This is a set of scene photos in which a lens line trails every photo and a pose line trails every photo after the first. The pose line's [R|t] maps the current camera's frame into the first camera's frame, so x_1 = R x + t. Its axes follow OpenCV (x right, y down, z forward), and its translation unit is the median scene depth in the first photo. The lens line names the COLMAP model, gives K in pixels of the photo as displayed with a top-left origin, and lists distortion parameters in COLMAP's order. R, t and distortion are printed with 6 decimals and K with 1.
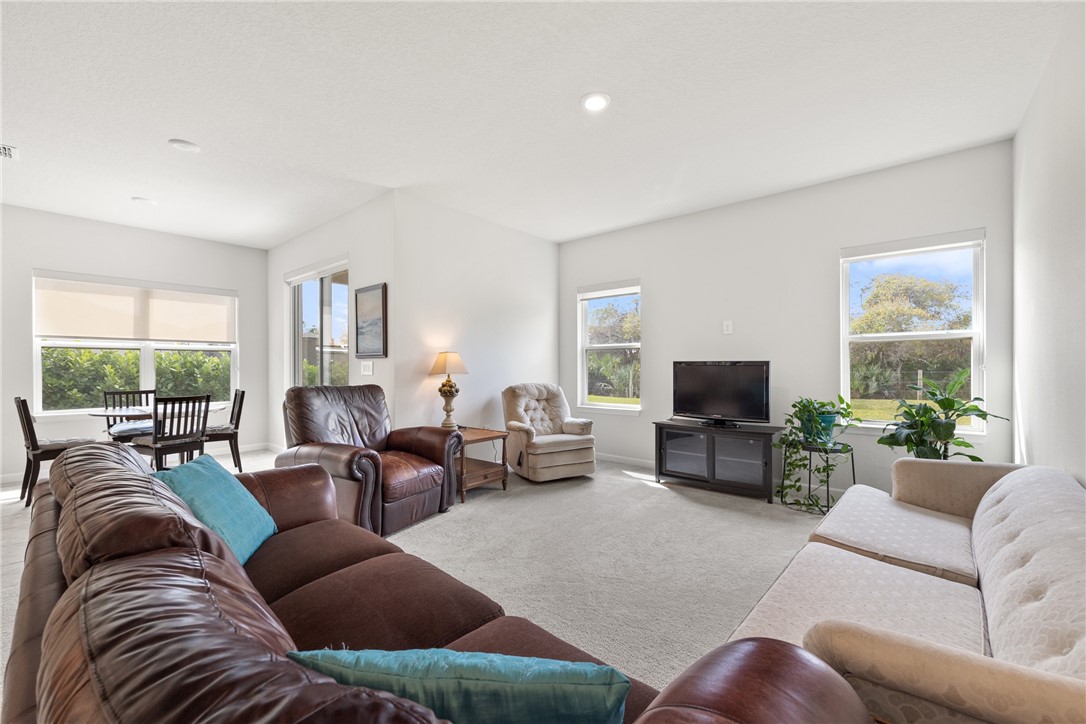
lens RADIAL K [[439.6, 0, 548.1], [0, 439.6, 364.9], [0, 0, 1]] dist [-0.006658, 0.001127]
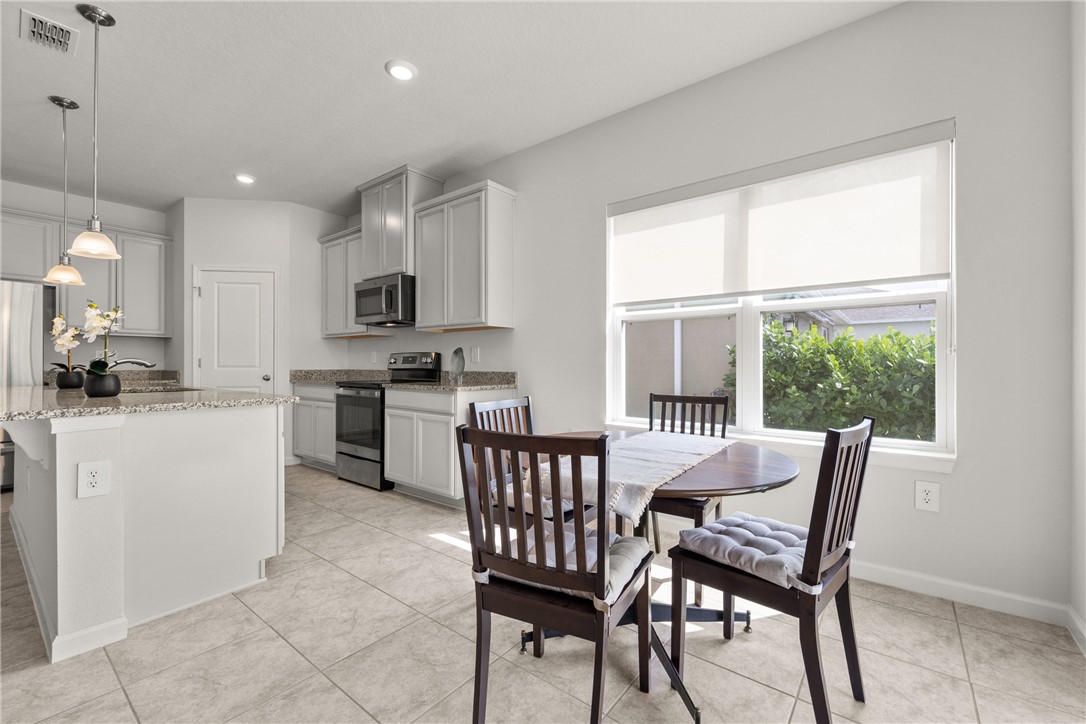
lens RADIAL K [[439.6, 0, 546.8], [0, 439.6, 368.3], [0, 0, 1]] dist [-0.006658, 0.001127]
pose [[0.036516, 0.011255, -0.999270, -0.459139], [0.000245, 0.999936, 0.011272, 0.022444], [0.999333, -0.000657, 0.036511, 0.809892]]
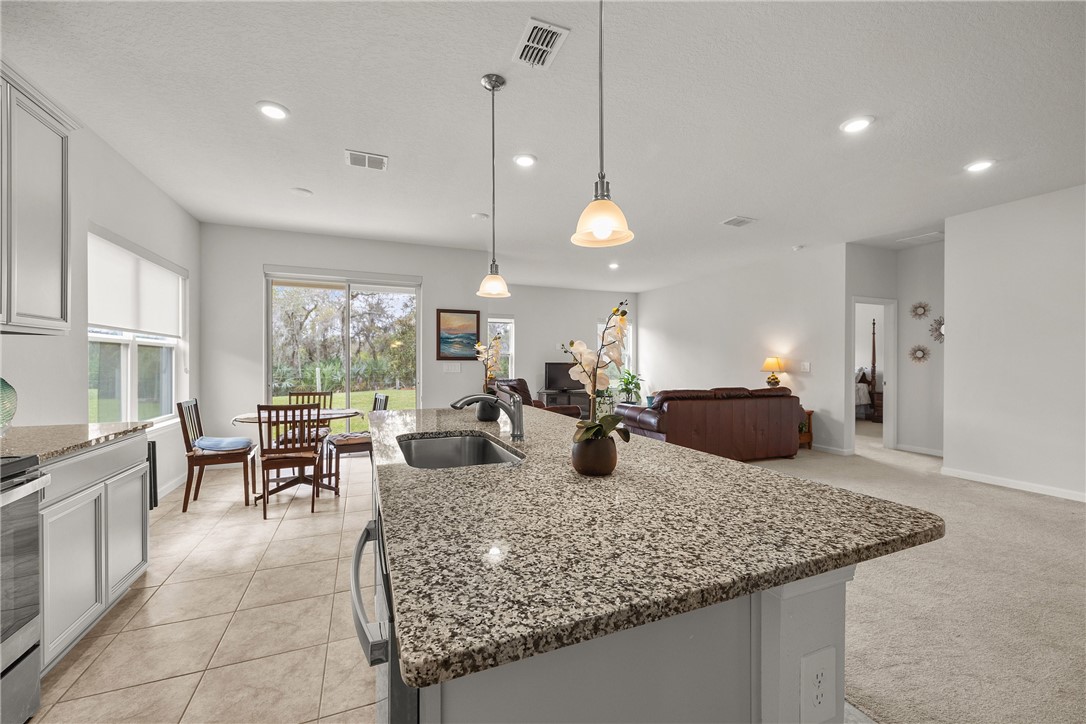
lens RADIAL K [[439.6, 0, 544.6], [0, 439.6, 362.0], [0, 0, 1]] dist [-0.006658, 0.001127]
pose [[0.467854, 0.000489, 0.883806, -1.325111], [-0.002957, 0.999995, 0.001012, -0.011446], [-0.883801, -0.003087, 0.467853, 0.080913]]
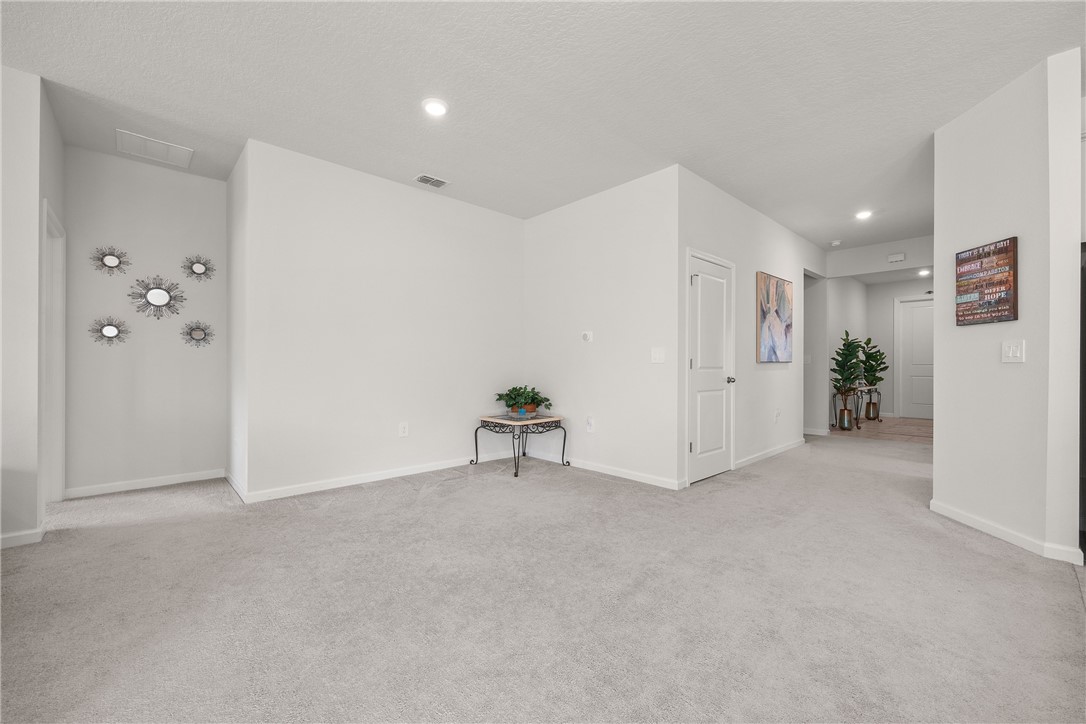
lens RADIAL K [[439.6, 0, 540.6], [0, 439.6, 364.4], [0, 0, 1]] dist [-0.006658, 0.001127]
pose [[-0.991469, 0.000469, 0.130340, -0.605218], [-0.000042, 0.999992, -0.003916, 0.022594], [-0.130341, -0.003888, -0.991462, 0.364930]]
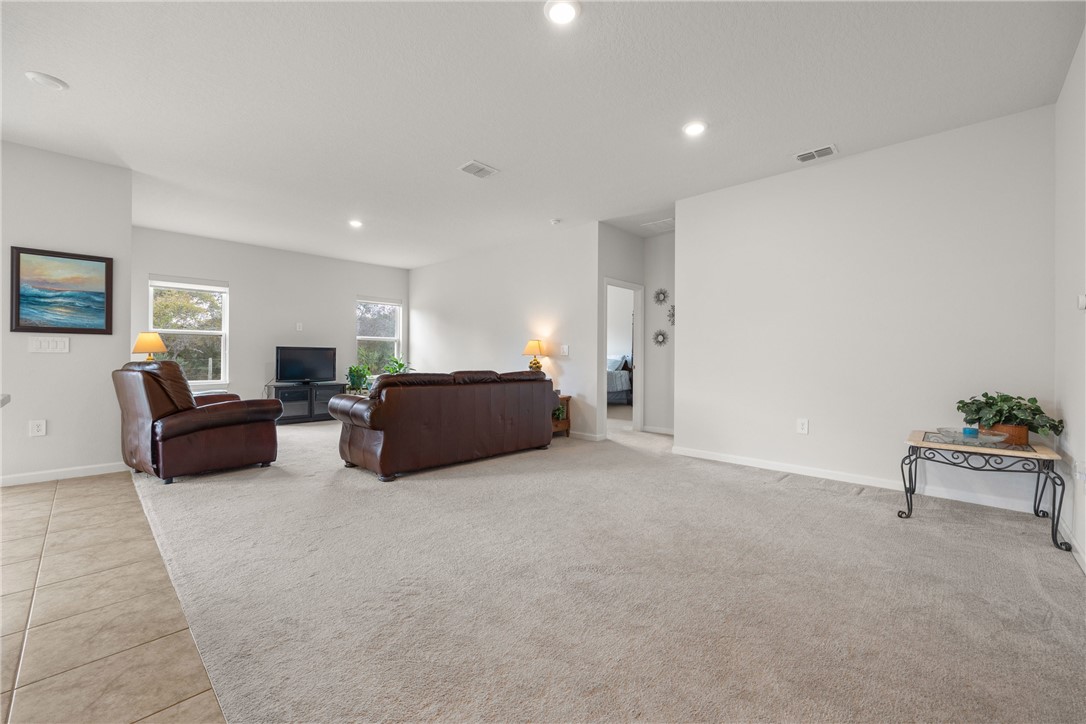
lens RADIAL K [[439.6, 0, 552.0], [0, 439.6, 357.5], [0, 0, 1]] dist [-0.006658, 0.001127]
pose [[0.059931, 0.003034, 0.998198, -1.063447], [-0.006698, 0.999974, -0.002637, 0.024550], [-0.998180, -0.006528, 0.059949, -0.029219]]
